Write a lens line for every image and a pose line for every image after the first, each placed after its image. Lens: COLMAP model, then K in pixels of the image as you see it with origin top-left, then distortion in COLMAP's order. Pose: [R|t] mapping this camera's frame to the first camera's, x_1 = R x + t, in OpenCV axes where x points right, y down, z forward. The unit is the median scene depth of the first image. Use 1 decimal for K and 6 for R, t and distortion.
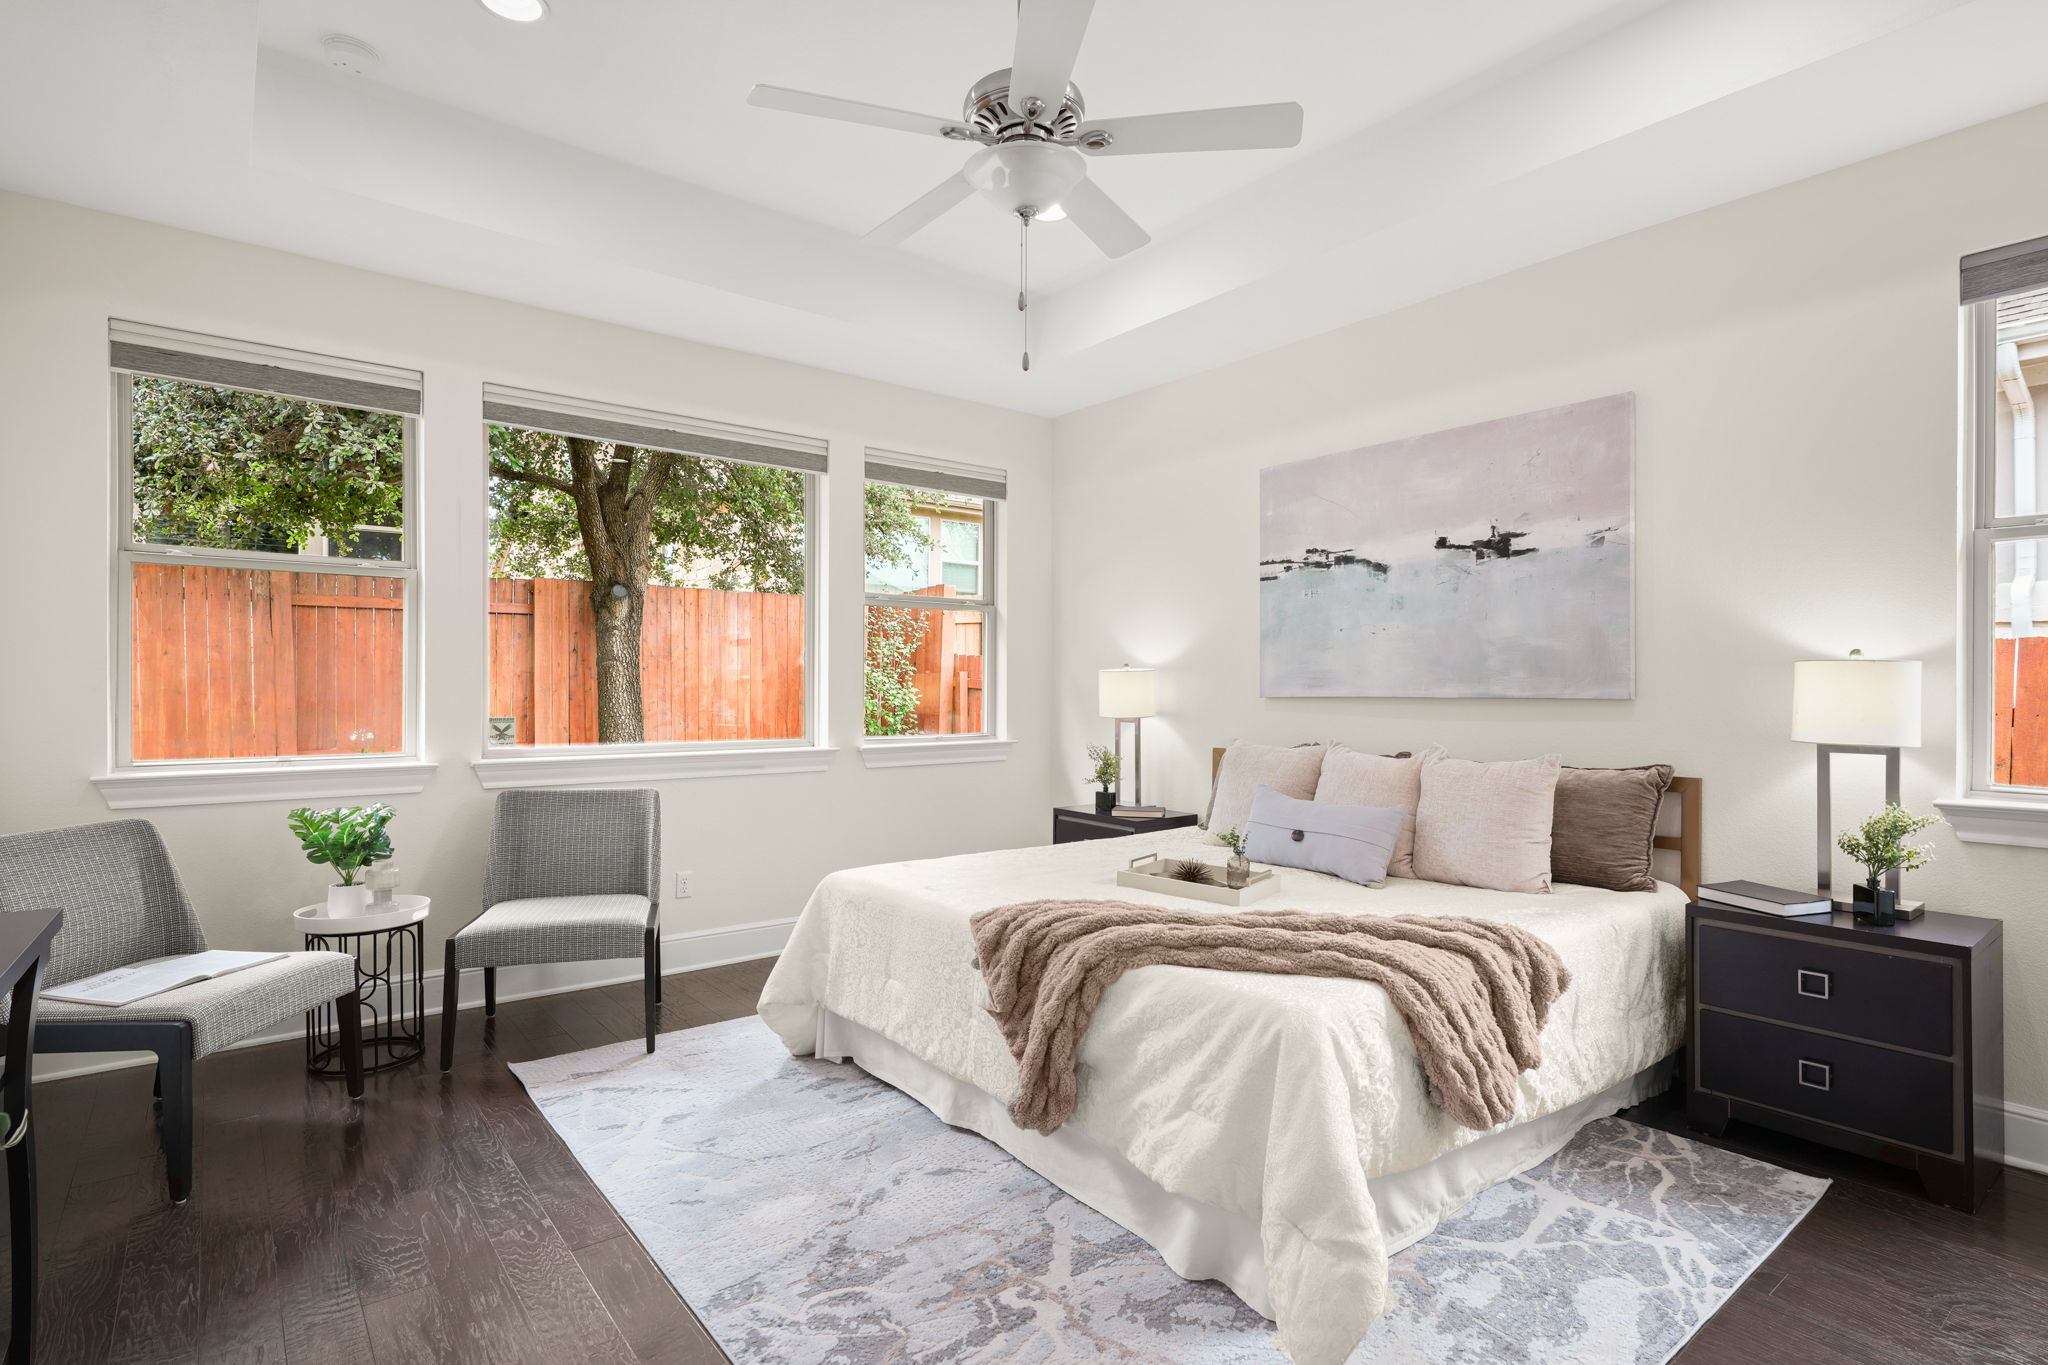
lens RADIAL K [[1010.3, 0, 1024.0], [0, 1010.3, 682.5], [0, 0, 1]] dist [-0.020039, 0.000117]
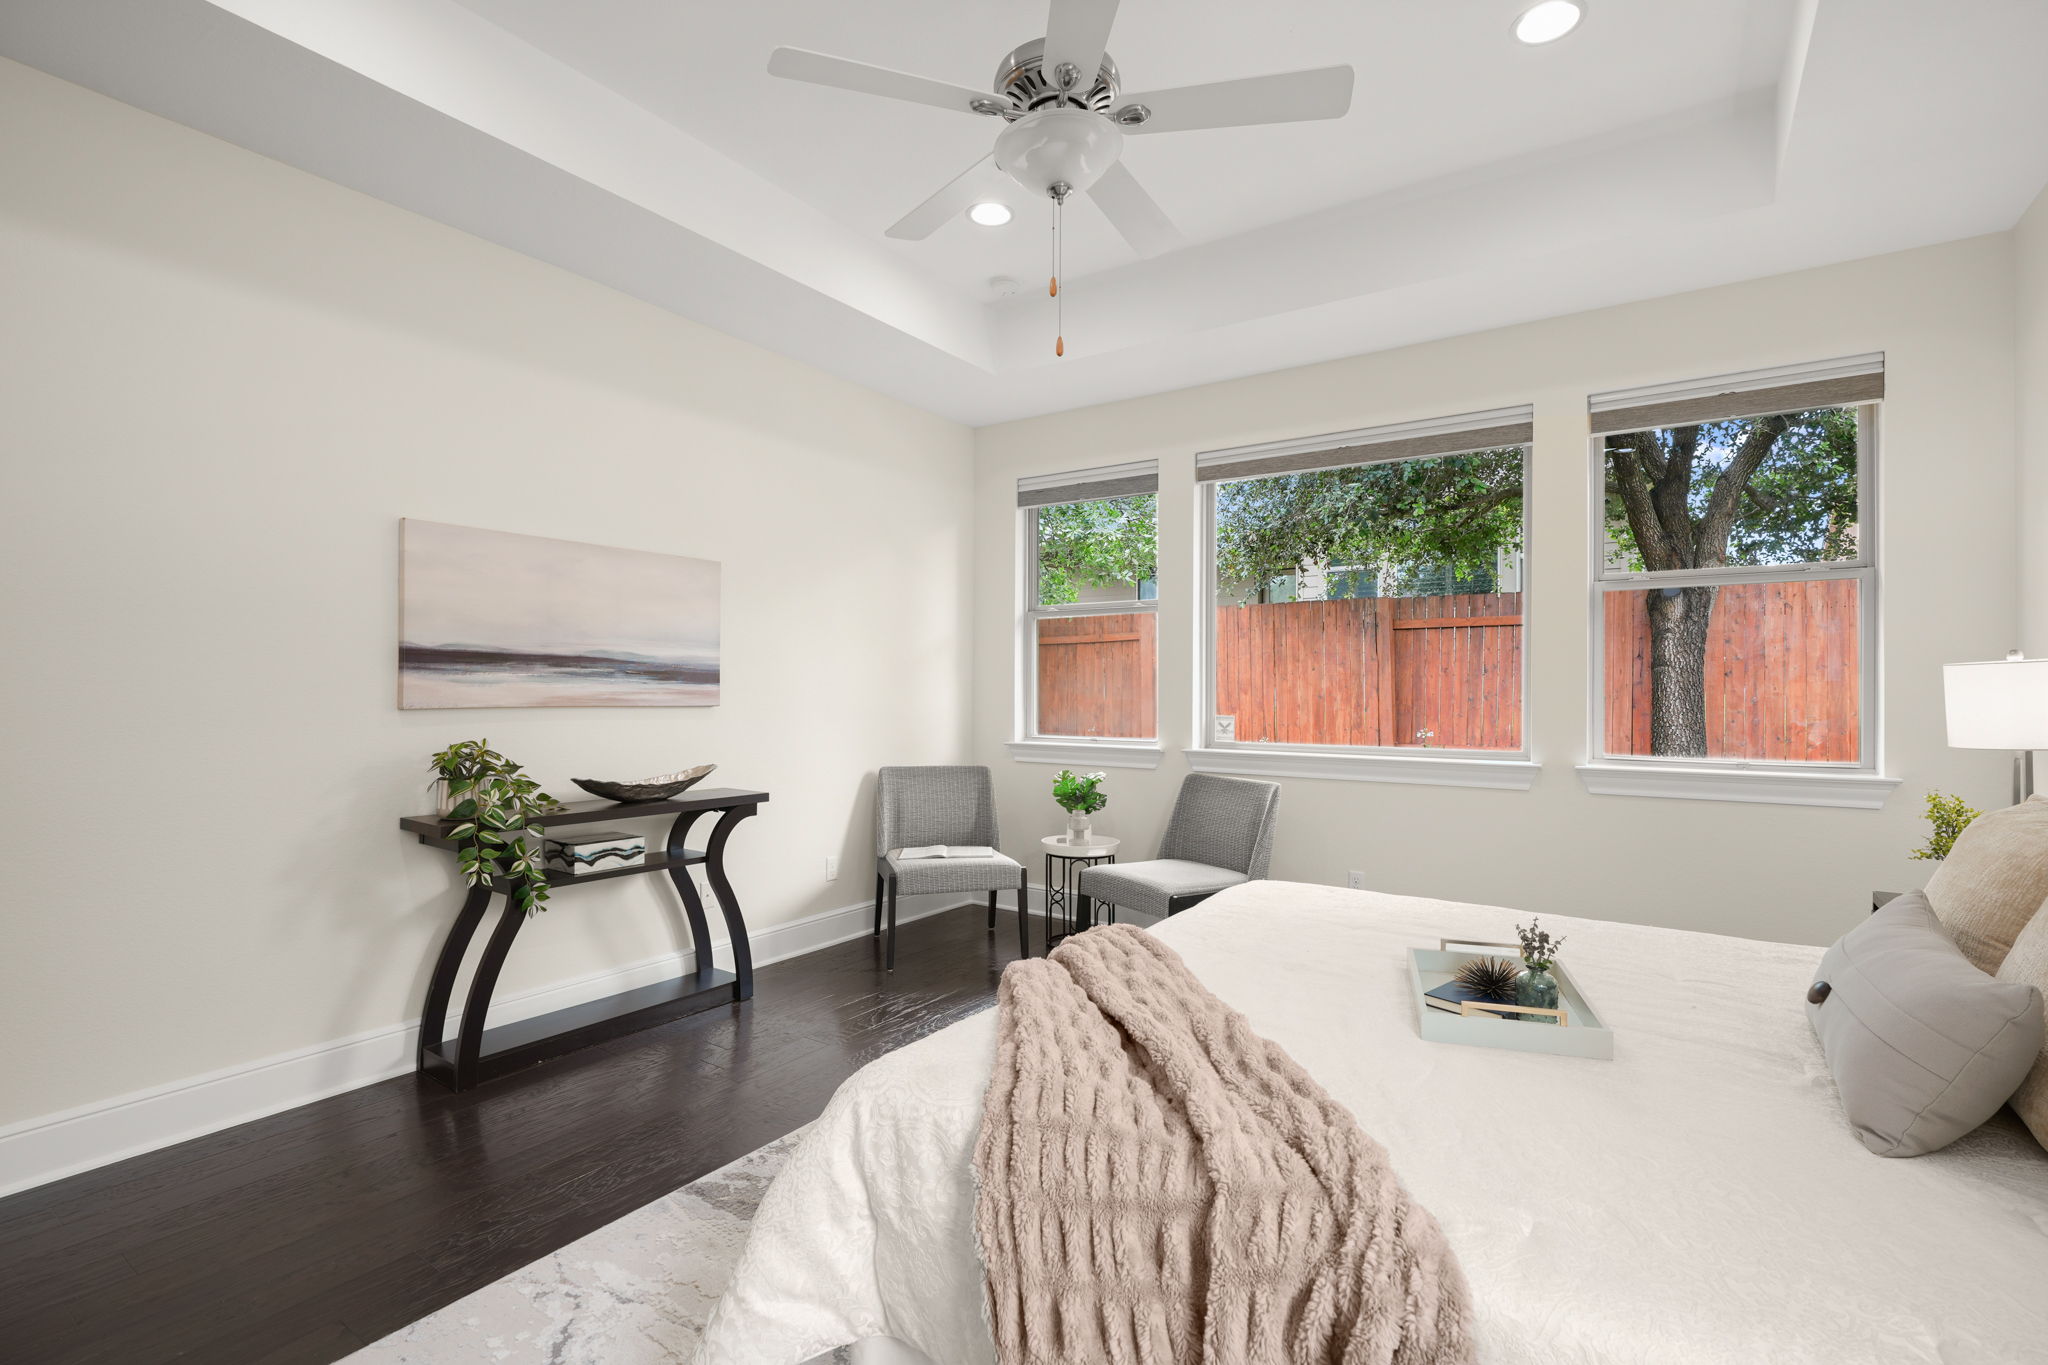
lens RADIAL K [[923.8, 0, 1028.6], [0, 923.8, 706.7], [0, 0, 1]] dist [-0.017307, 0.000150]
pose [[0.294423, 0.015261, -0.955553, 0.244212], [0.000329, 0.999871, 0.016070, 0.002042], [0.955675, -0.005046, 0.294380, 0.210254]]
